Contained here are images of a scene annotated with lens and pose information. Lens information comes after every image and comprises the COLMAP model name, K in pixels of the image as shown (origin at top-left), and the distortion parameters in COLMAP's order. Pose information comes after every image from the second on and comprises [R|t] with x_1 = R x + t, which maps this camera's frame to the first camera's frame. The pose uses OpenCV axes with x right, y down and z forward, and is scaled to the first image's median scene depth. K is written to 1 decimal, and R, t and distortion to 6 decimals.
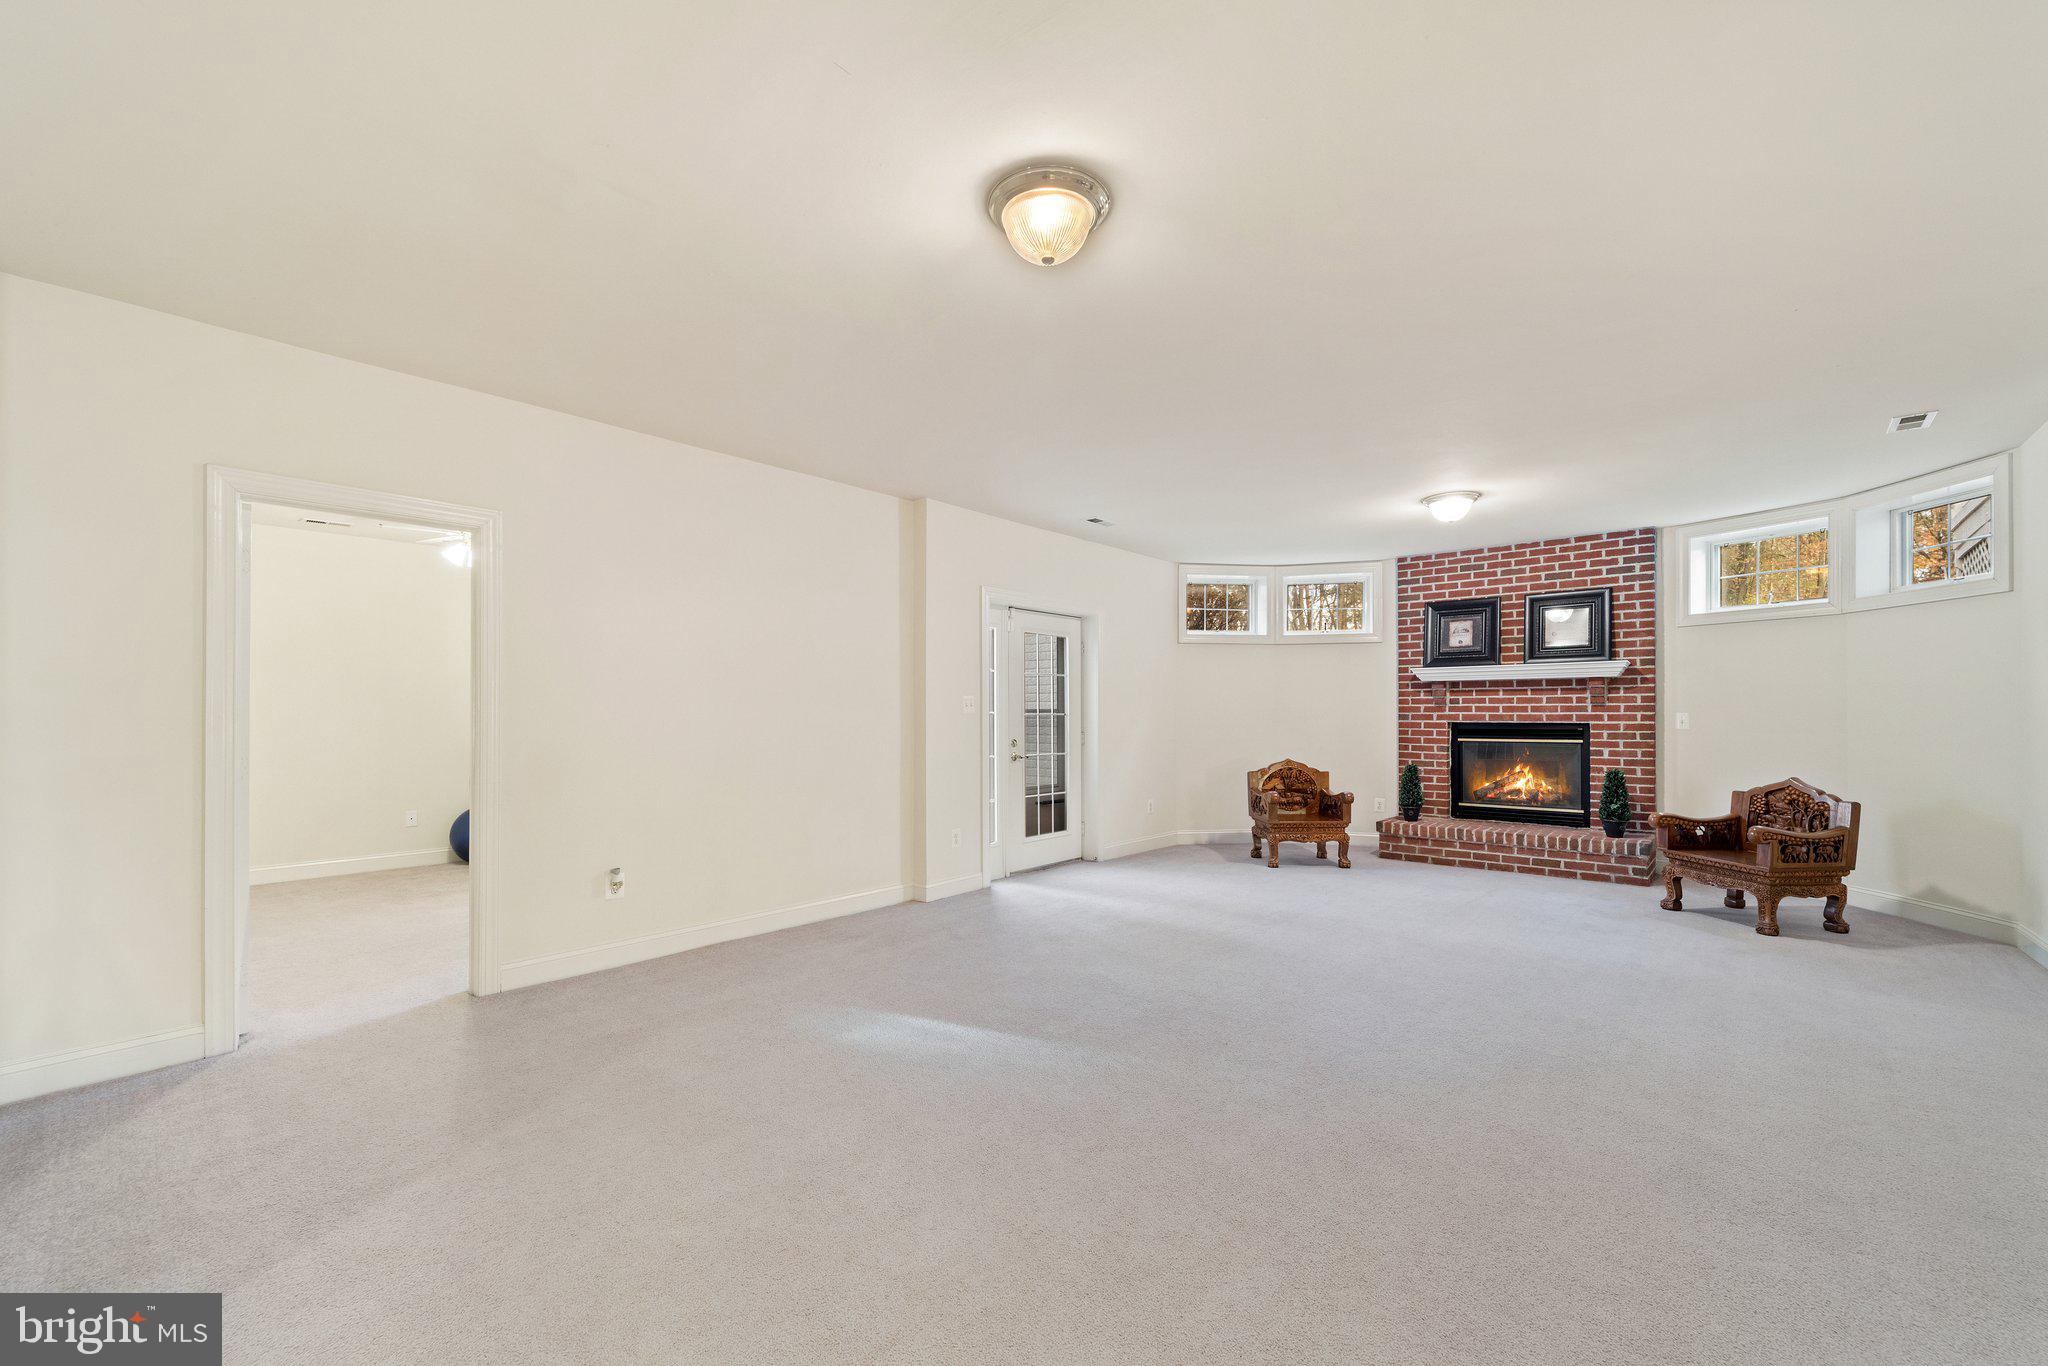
lens RADIAL K [[820.0, 0, 1024.4], [0, 820.0, 713.7], [0, 0, 1]] dist [0.000764, -0.000377]
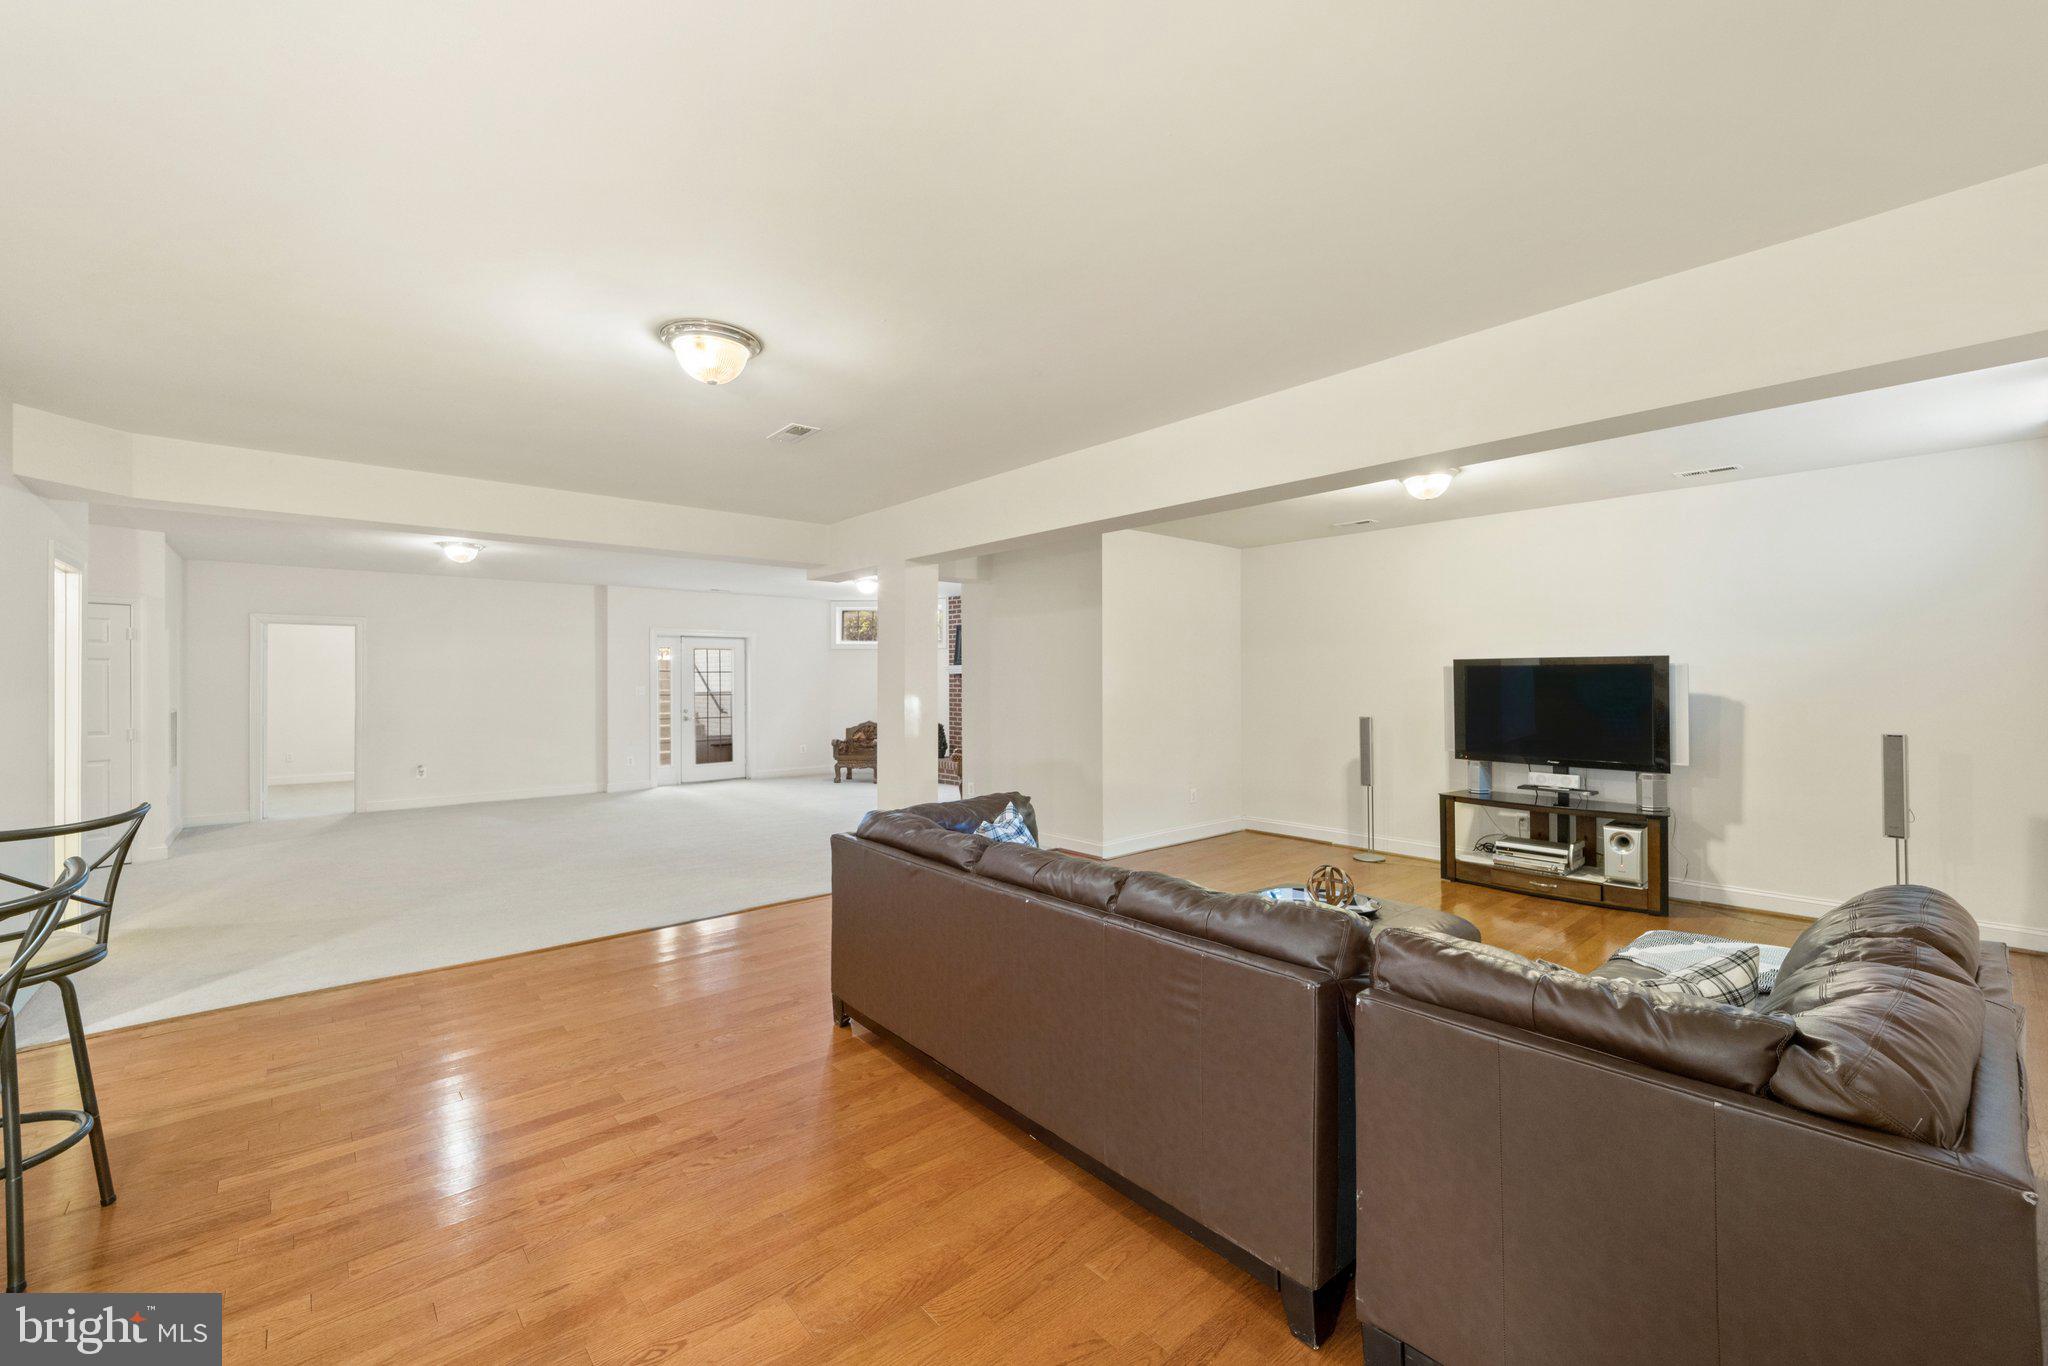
lens RADIAL K [[820.0, 0, 1025.9], [0, 820.0, 681.2], [0, 0, 1]] dist [0.000764, -0.000377]
pose [[0.993156, -0.004251, -0.116714, 0.893827], [0.004407, 0.999990, 0.001079, -0.027983], [0.116708, -0.001586, 0.993165, -0.671755]]
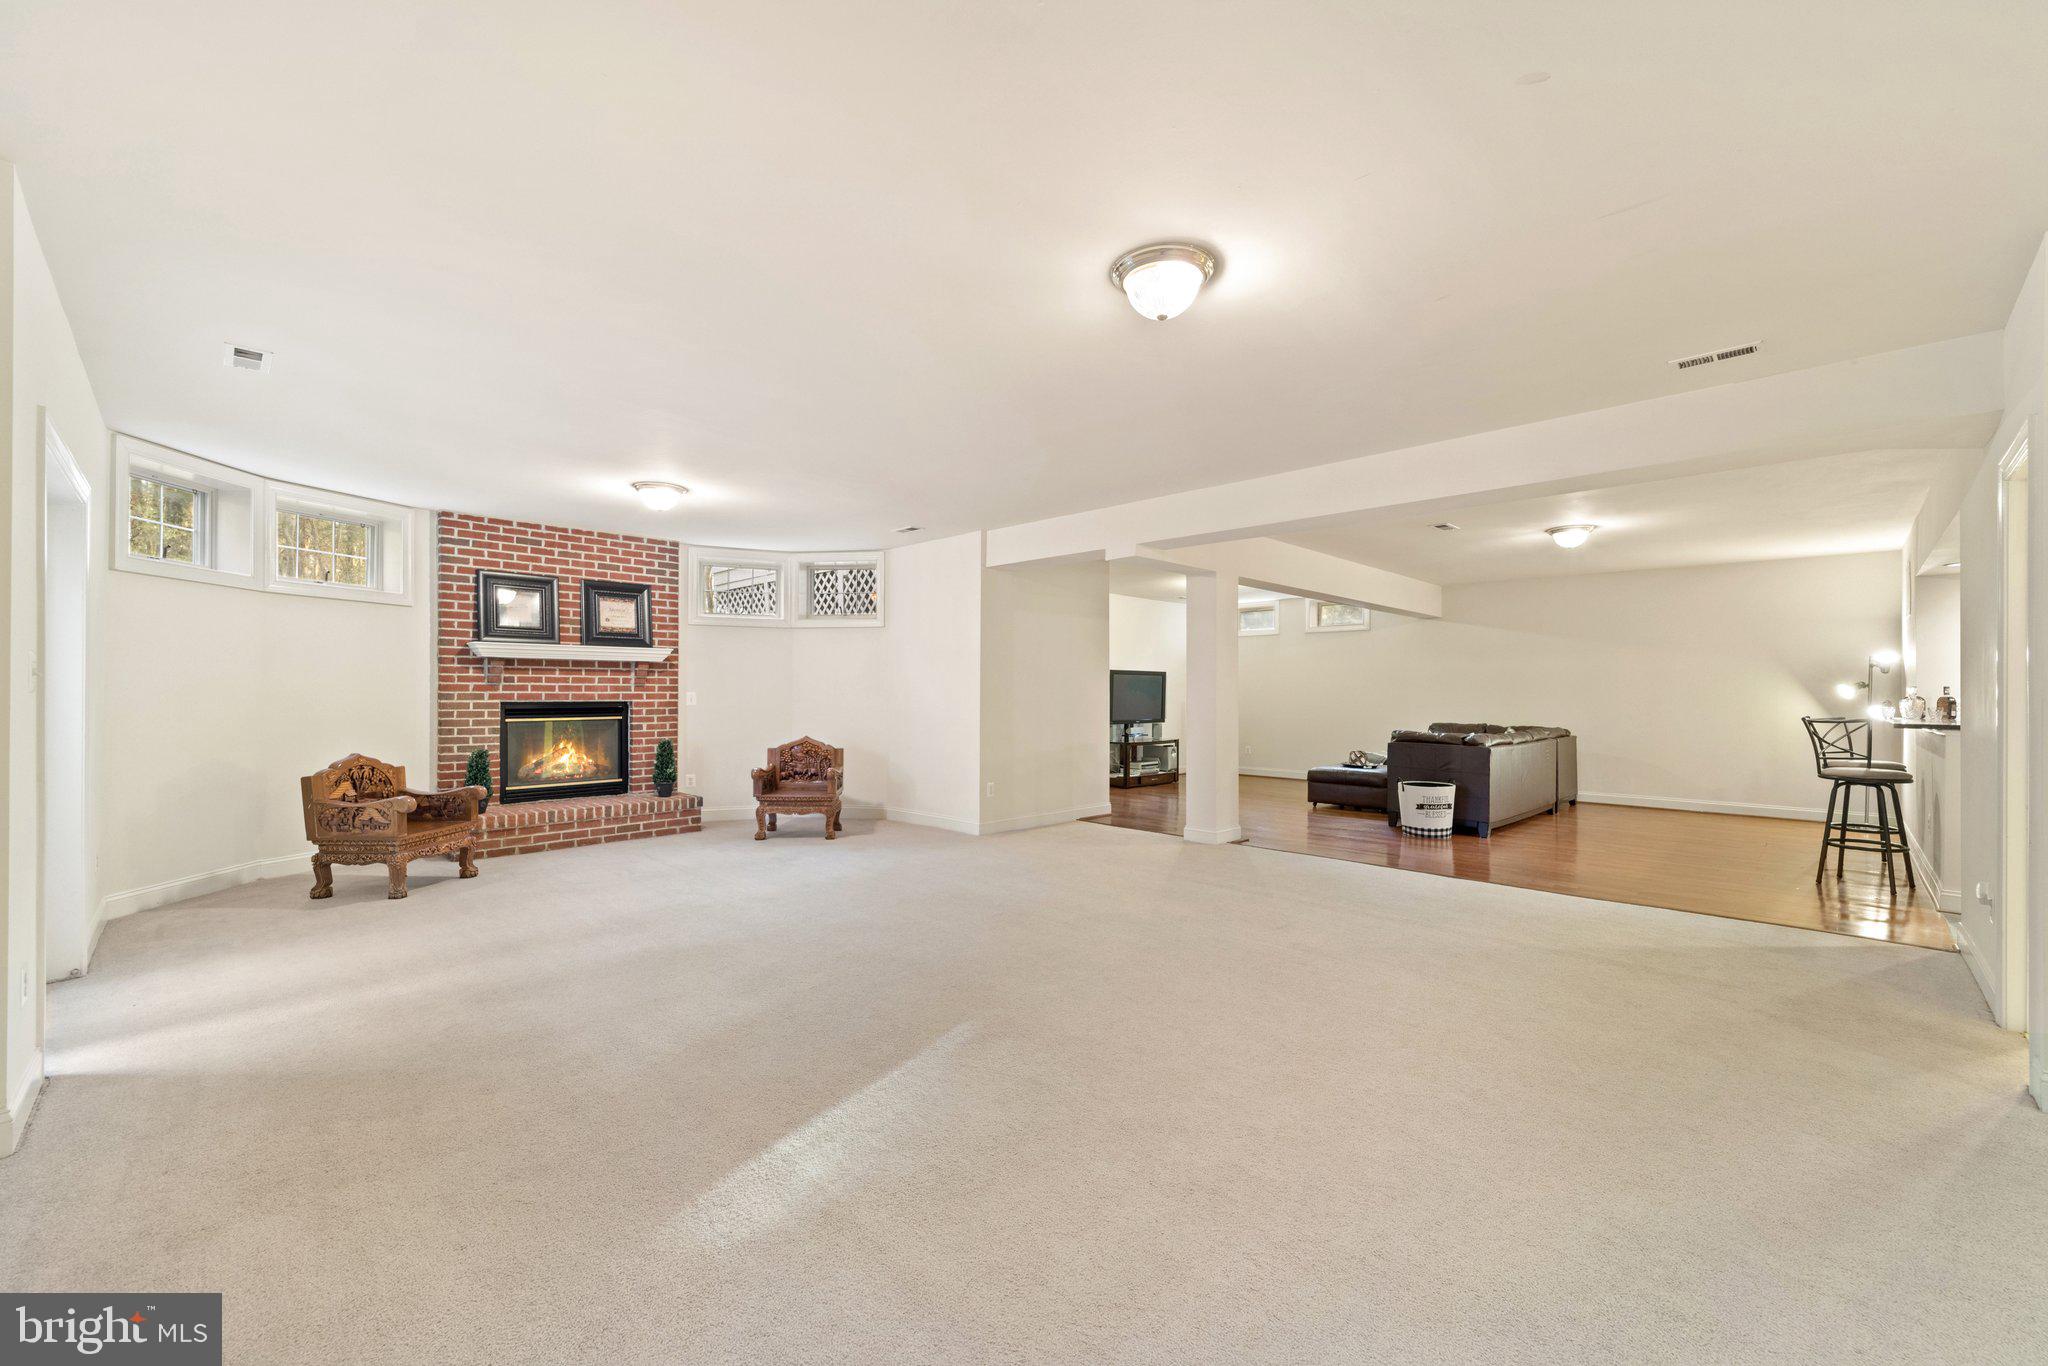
lens RADIAL K [[820.0, 0, 1015.9], [0, 820.0, 693.8], [0, 0, 1]] dist [0.000764, -0.000377]
pose [[0.055175, -0.000830, 0.998476, -0.408489], [-0.003547, 0.999993, 0.001028, -0.001965], [-0.998470, -0.003598, 0.055171, 0.392418]]
